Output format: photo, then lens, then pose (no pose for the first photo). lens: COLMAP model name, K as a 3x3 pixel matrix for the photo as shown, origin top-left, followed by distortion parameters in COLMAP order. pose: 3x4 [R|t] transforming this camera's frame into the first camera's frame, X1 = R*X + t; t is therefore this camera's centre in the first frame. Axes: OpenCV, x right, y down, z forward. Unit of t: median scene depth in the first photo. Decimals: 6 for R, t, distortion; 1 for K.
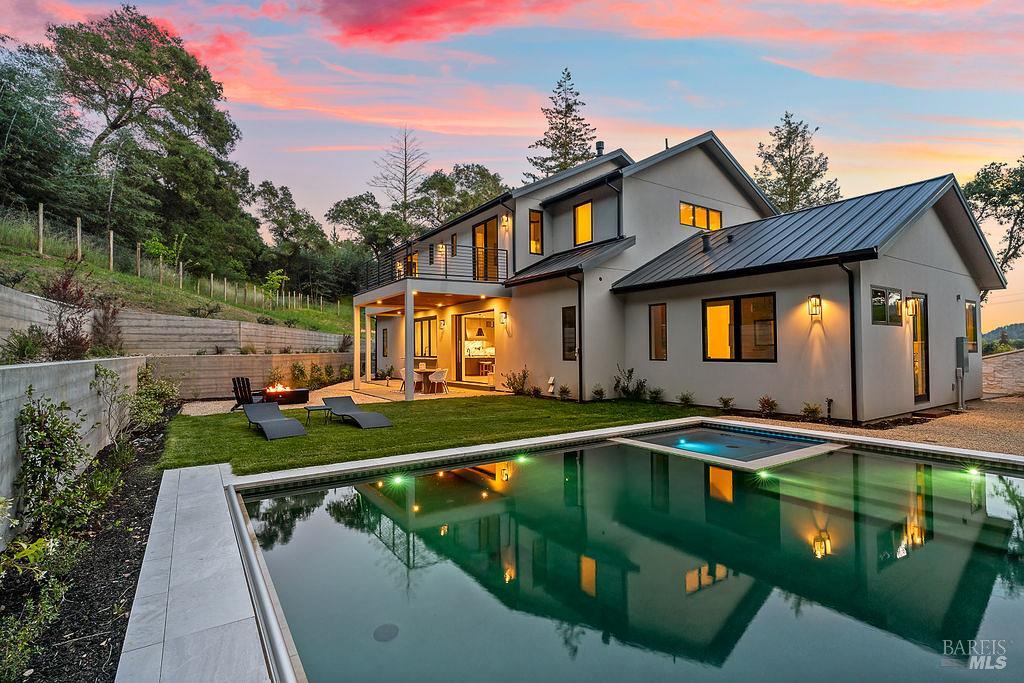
lens RADIAL K [[485.8, 0, 512.3], [0, 485.8, 341.0], [0, 0, 1]] dist [-0.005619, 0.000662]
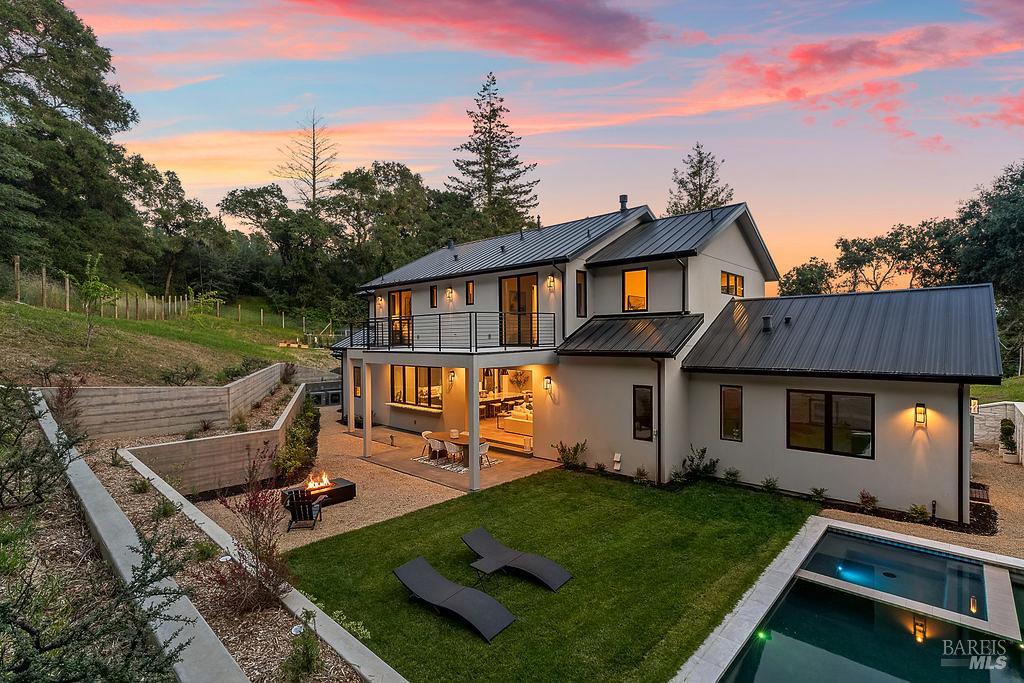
lens RADIAL K [[482.1, 0, 511.8], [0, 482.1, 344.3], [0, 0, 1]] dist [-0.005109, 0.000885]
pose [[0.972289, -0.000618, 0.233781, -0.090489], [-0.006067, 0.999593, 0.027872, -0.044112], [-0.233703, -0.028518, 0.971890, 0.029594]]
